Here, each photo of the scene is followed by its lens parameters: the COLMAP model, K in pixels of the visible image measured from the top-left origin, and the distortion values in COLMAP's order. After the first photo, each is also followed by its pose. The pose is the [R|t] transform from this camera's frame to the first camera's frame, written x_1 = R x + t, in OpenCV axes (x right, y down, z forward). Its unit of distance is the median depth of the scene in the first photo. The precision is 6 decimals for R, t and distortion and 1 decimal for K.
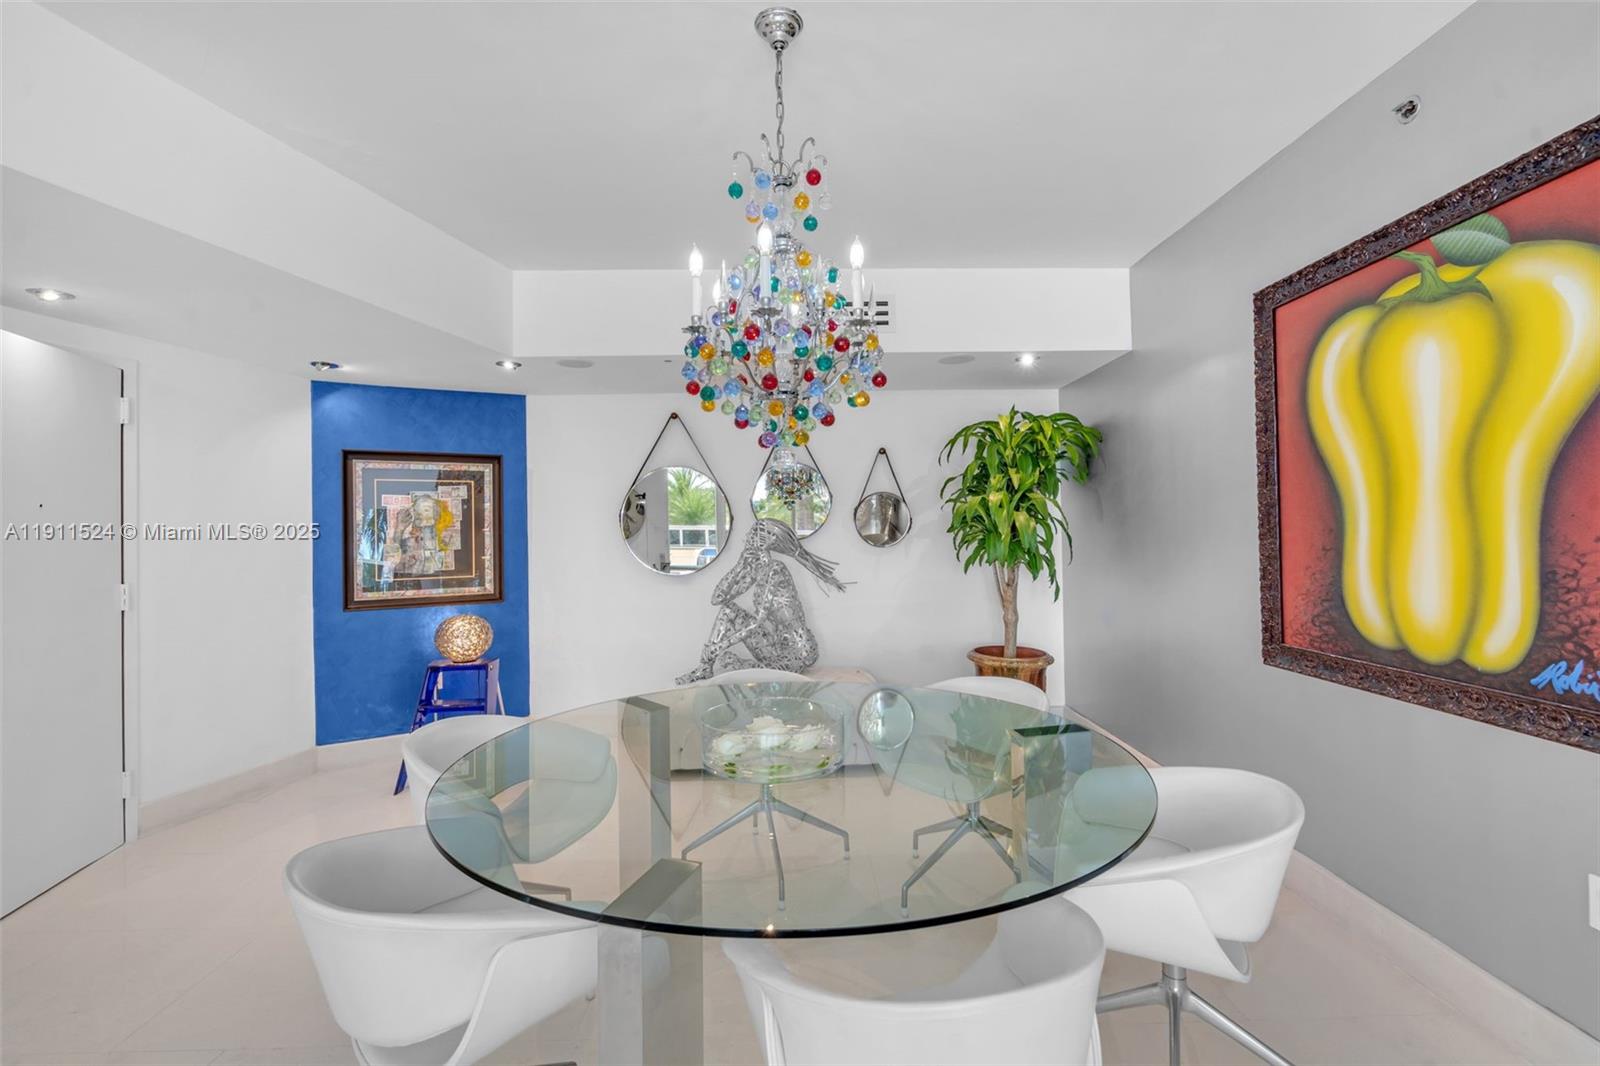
lens RADIAL K [[752.4, 0, 800.0], [0, 752.4, 533.0], [0, 0, 1]] dist [-0.000106, -0.000130]
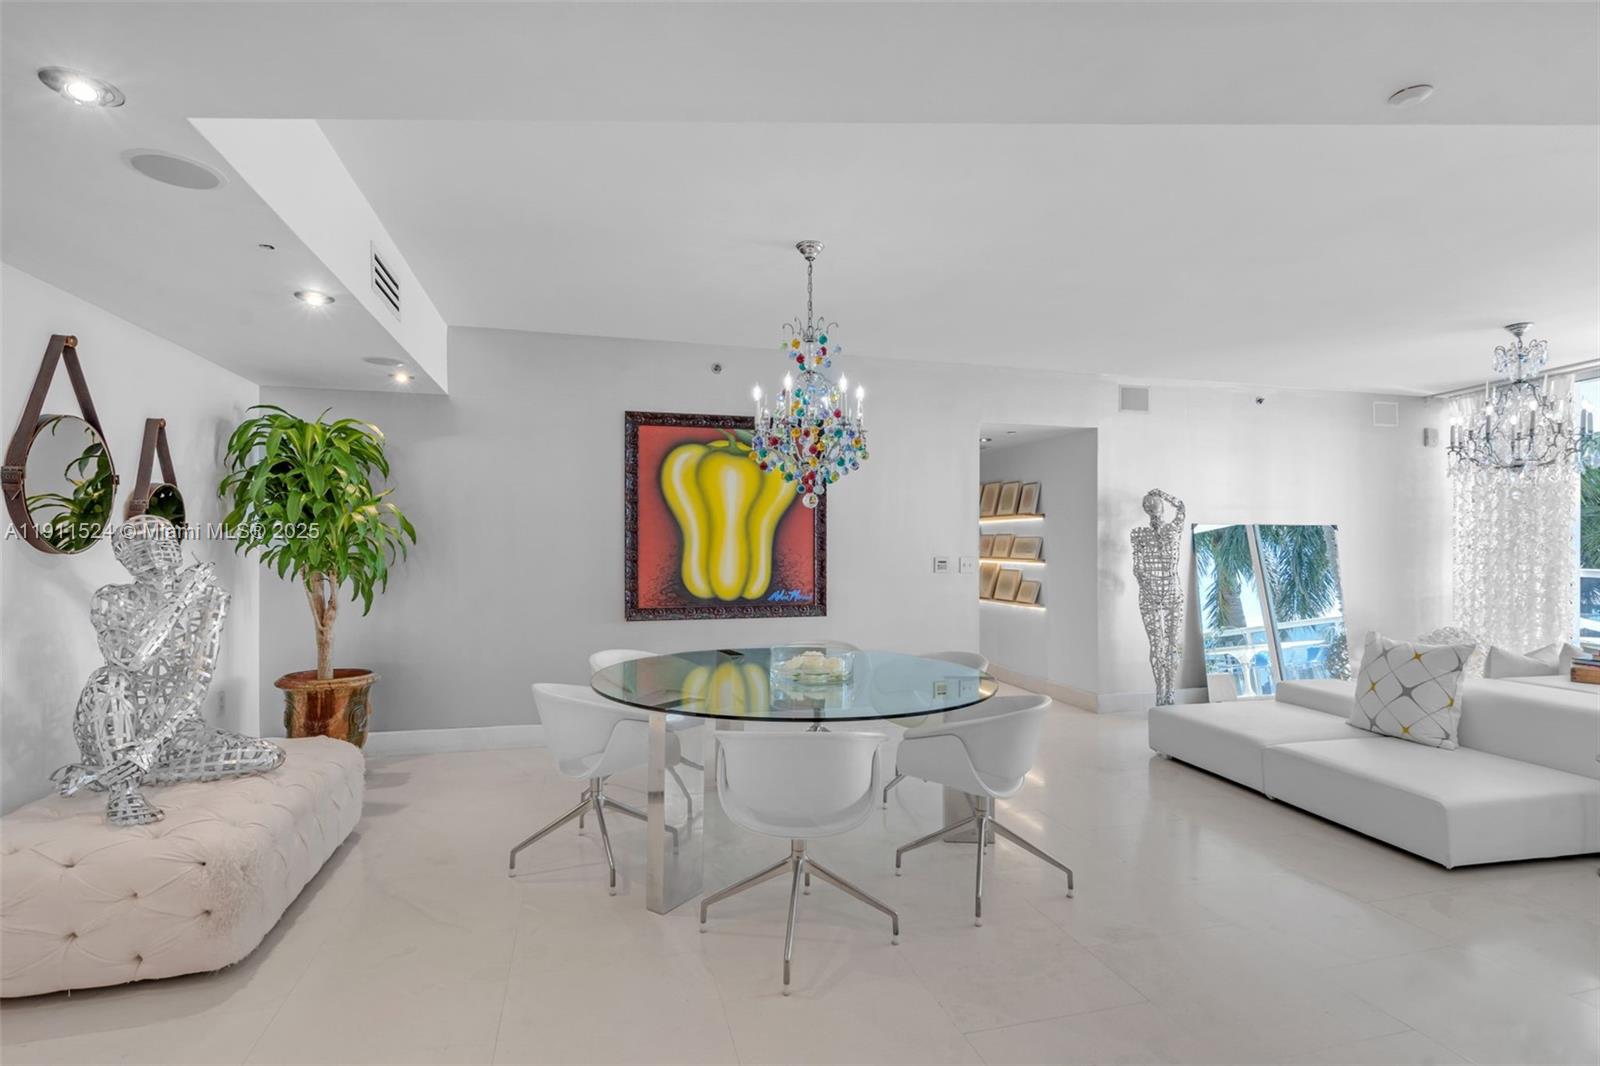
lens RADIAL K [[752.4, 0, 800.0], [0, 752.4, 533.0], [0, 0, 1]] dist [-0.000106, -0.000130]
pose [[-0.202998, 0.021572, 0.978941, -1.531620], [-0.000089, 0.999757, -0.022049, 0.006465], [-0.979179, -0.004563, -0.202947, 1.207403]]
